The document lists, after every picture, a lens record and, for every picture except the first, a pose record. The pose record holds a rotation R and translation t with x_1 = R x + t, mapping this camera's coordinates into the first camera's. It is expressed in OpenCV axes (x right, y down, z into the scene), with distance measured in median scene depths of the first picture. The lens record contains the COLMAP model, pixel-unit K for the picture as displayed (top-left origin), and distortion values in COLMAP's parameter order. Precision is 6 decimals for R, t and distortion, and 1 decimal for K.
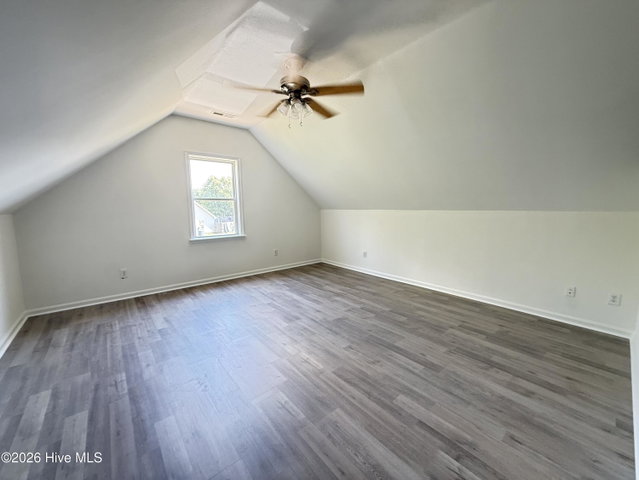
lens RADIAL K [[254.9, 0, 322.1], [0, 254.9, 244.1], [0, 0, 1]] dist [0.008994, 0.000400]
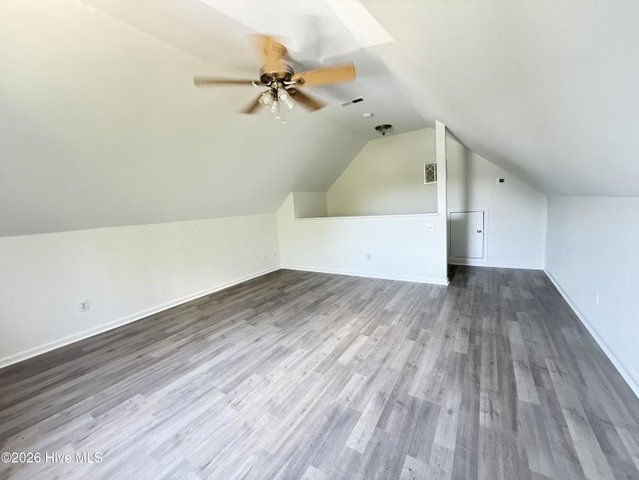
lens RADIAL K [[254.9, 0, 321.7], [0, 254.9, 236.4], [0, 0, 1]] dist [0.008994, 0.000400]
pose [[-0.288155, -0.086917, 0.953631, -0.813235], [0.207829, 0.966458, 0.150885, -0.133844], [-0.934759, 0.241670, -0.260426, 0.935034]]
